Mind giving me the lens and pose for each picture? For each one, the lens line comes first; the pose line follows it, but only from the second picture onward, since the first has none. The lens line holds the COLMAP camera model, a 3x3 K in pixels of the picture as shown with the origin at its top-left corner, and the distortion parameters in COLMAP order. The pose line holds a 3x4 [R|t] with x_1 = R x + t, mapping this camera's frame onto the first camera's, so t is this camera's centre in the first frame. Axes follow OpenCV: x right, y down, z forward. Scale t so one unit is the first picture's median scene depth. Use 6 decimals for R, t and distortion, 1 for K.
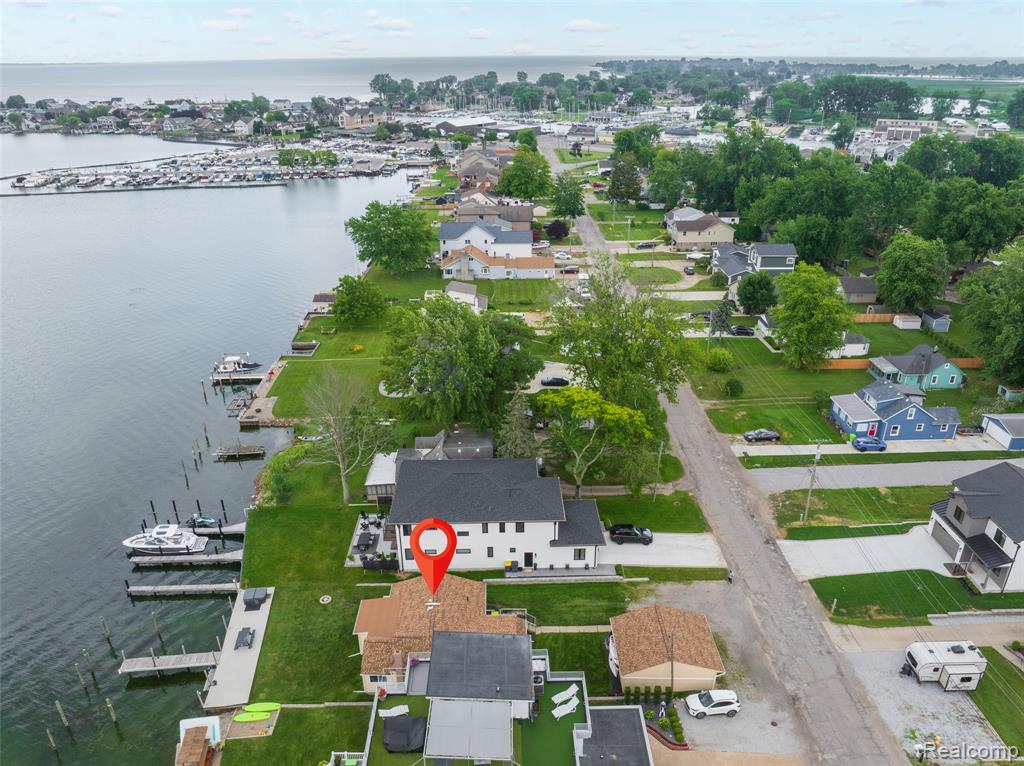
lens RADIAL K [[722.6, 0, 513.2], [0, 722.6, 384.7], [0, 0, 1]] dist [-0.044285, 0.011922]
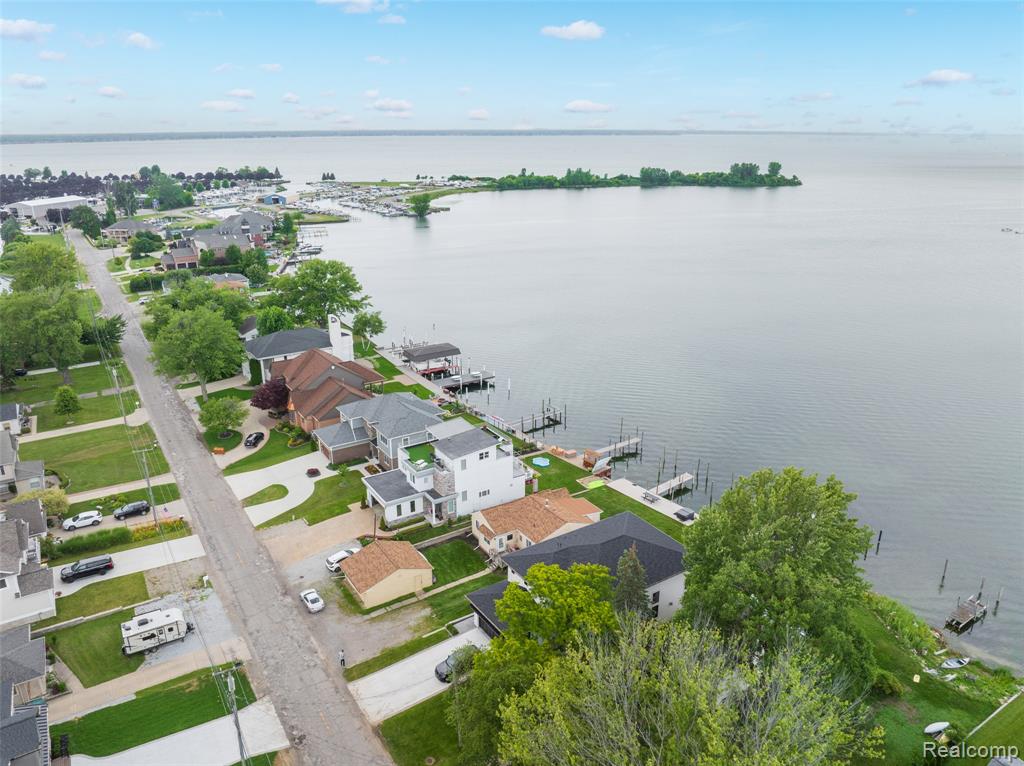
lens RADIAL K [[722.6, 0, 513.2], [0, 722.6, 384.7], [0, 0, 1]] dist [-0.044285, 0.011922]
pose [[-0.854988, 0.181329, -0.485916, 0.269574], [-0.211955, 0.732926, 0.646448, -0.349119], [0.473360, 0.655698, -0.588209, 0.762936]]
